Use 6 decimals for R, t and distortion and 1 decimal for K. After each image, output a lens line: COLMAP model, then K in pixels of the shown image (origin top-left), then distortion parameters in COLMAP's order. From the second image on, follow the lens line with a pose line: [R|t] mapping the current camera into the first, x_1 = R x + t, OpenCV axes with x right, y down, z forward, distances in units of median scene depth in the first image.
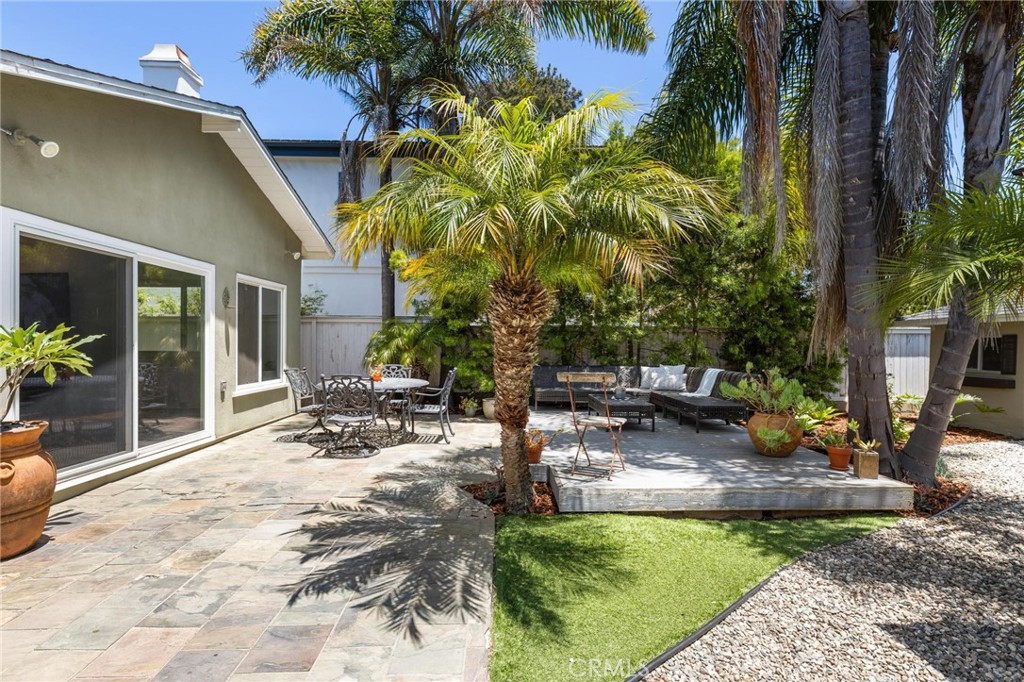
lens RADIAL K [[487.7, 0, 513.9], [0, 487.7, 345.9], [0, 0, 1]] dist [-0.000724, 0.000255]
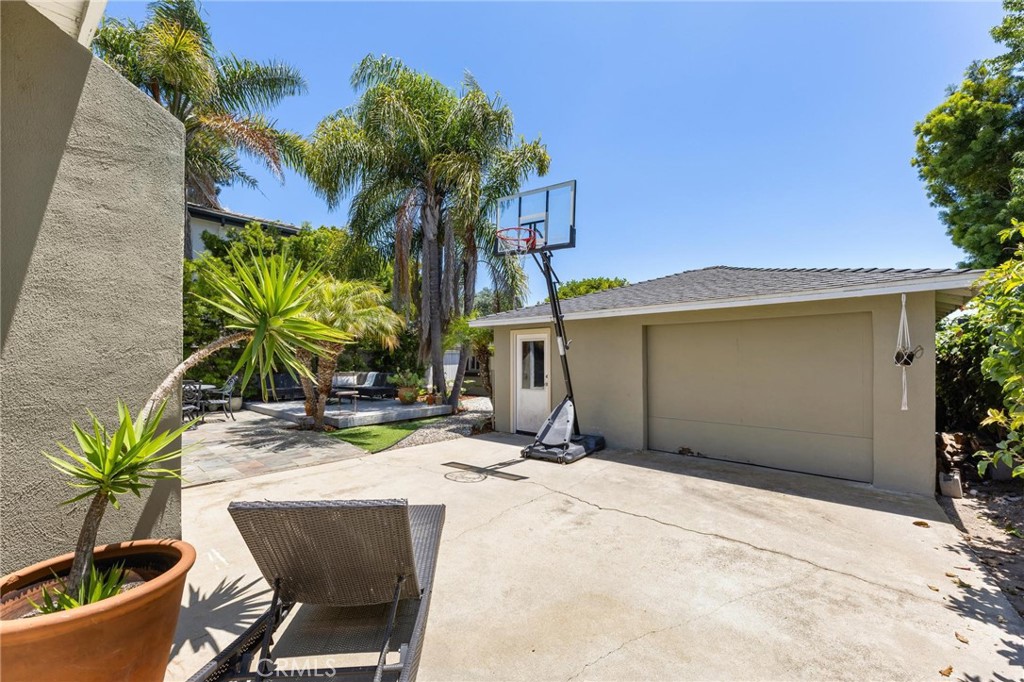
lens RADIAL K [[411.1, 0, 508.2], [0, 411.1, 348.6], [0, 0, 1]] dist [0.000709, 0.000150]
pose [[0.686580, 0.007476, 0.727016, -0.619033], [0.014854, 0.999594, -0.024307, -0.000592], [-0.726903, 0.027488, 0.686190, -0.788618]]
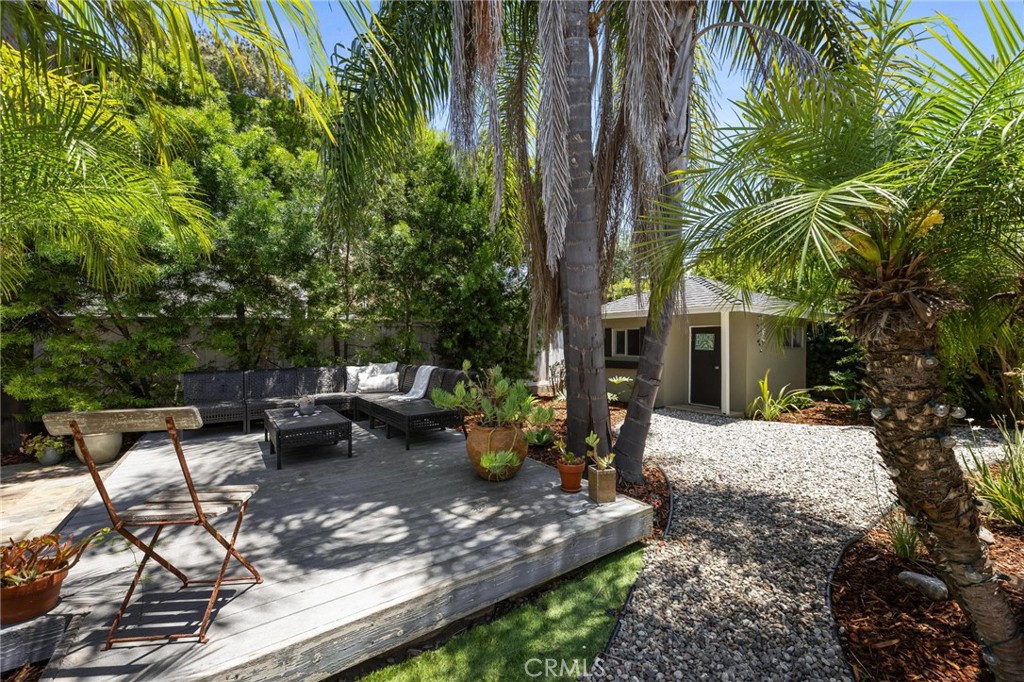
lens RADIAL K [[411.1, 0, 508.2], [0, 411.1, 348.6], [0, 0, 1]] dist [0.000709, 0.000150]
pose [[0.841245, -0.030143, 0.539813, 0.186345], [0.020737, 0.999509, 0.023496, 0.000718], [-0.540256, -0.008571, 0.841457, 0.413672]]
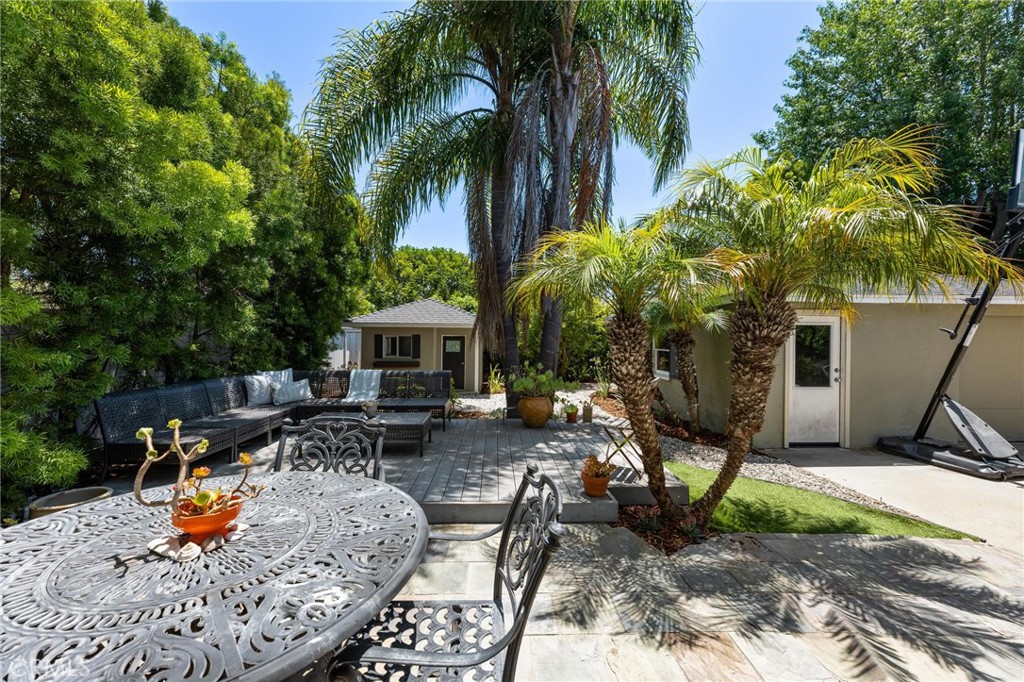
lens RADIAL K [[411.1, 0, 508.2], [0, 411.1, 348.6], [0, 0, 1]] dist [0.000709, 0.000150]
pose [[-0.023334, -0.029008, 0.999307, -0.609506], [-0.005764, 0.999566, 0.028881, -0.026788], [-0.999711, -0.005086, -0.023491, 1.079227]]
